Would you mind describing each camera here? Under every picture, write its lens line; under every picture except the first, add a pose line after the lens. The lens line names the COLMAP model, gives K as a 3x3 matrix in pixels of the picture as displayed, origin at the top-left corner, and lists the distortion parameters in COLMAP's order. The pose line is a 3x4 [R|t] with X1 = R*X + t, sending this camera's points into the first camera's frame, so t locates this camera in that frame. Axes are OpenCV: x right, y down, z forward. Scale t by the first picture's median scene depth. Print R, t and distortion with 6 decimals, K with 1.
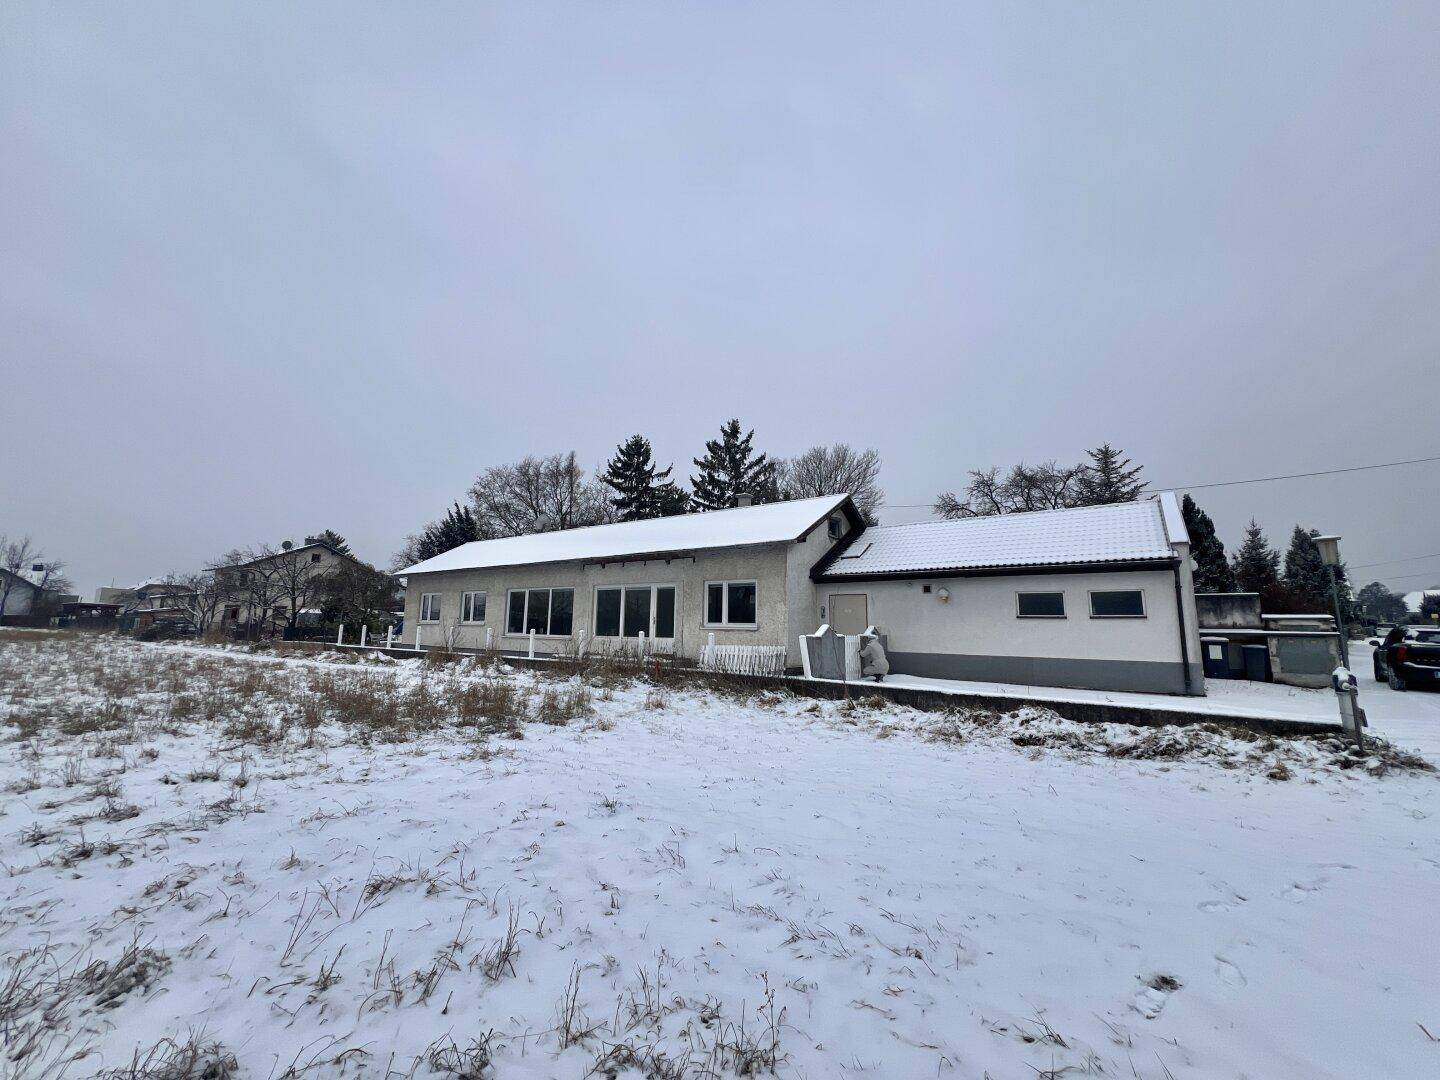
lens RADIAL K [[595.4, 0, 752.9], [0, 595.4, 557.5], [0, 0, 1]] dist [0.000952, 0.000104]
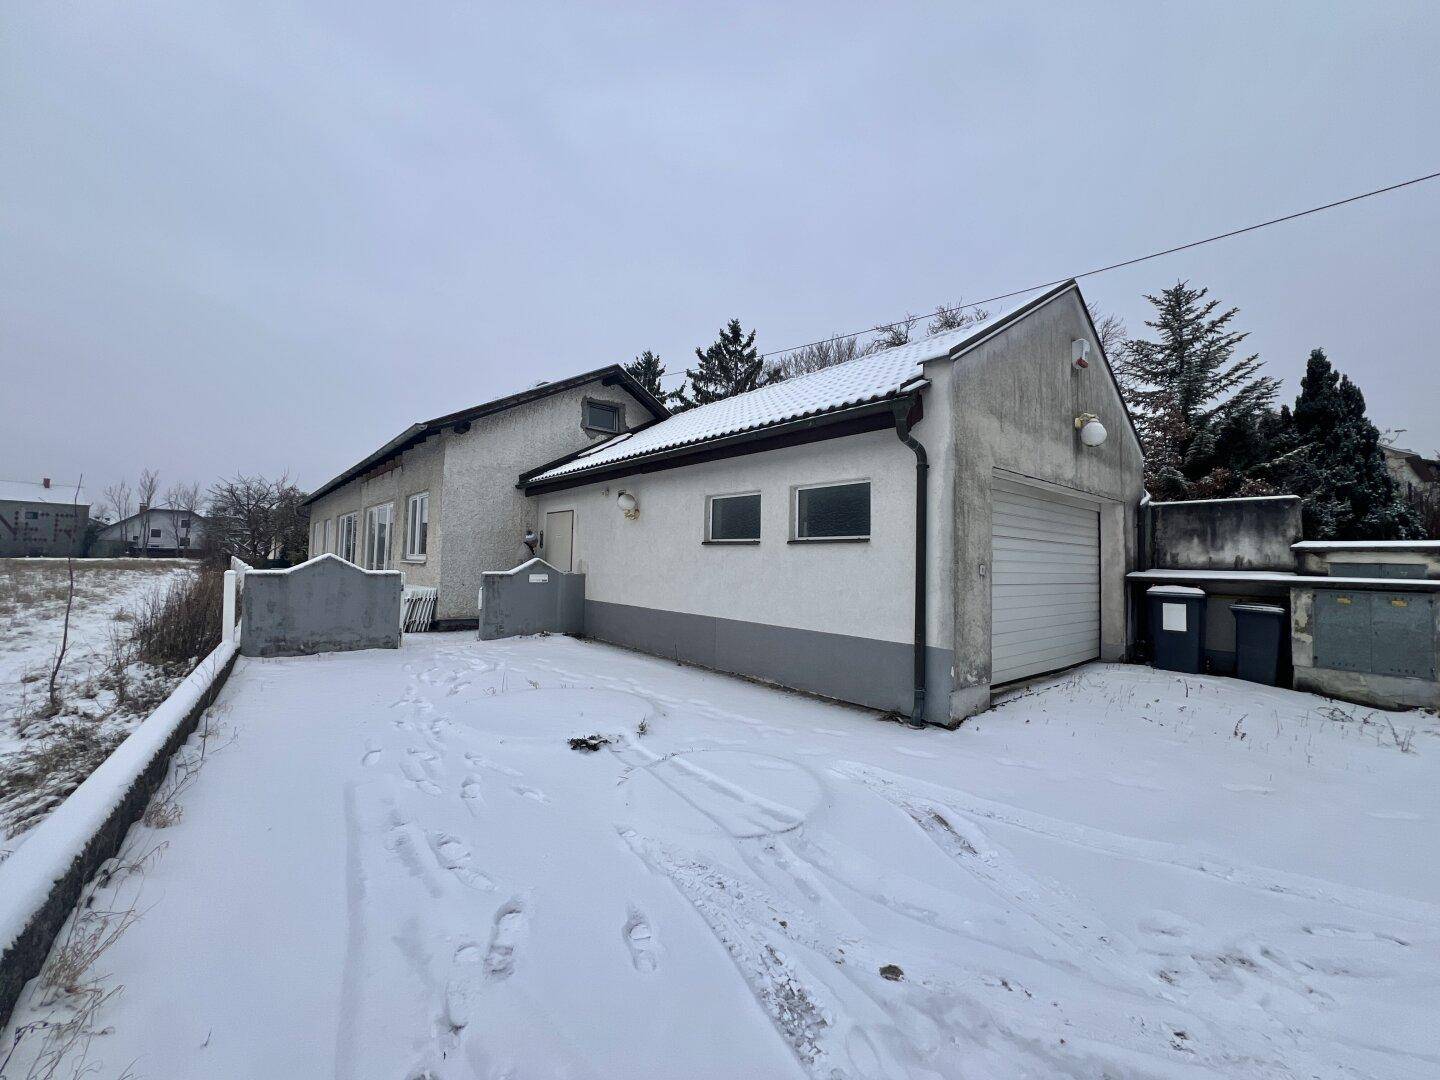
lens RADIAL K [[595.4, 0, 752.9], [0, 595.4, 557.5], [0, 0, 1]] dist [0.000952, 0.000104]
pose [[0.967931, 0.006964, -0.251120, 0.436107], [0.017994, 0.995126, 0.096952, 0.043499], [0.250571, -0.098362, 0.963088, 0.345397]]
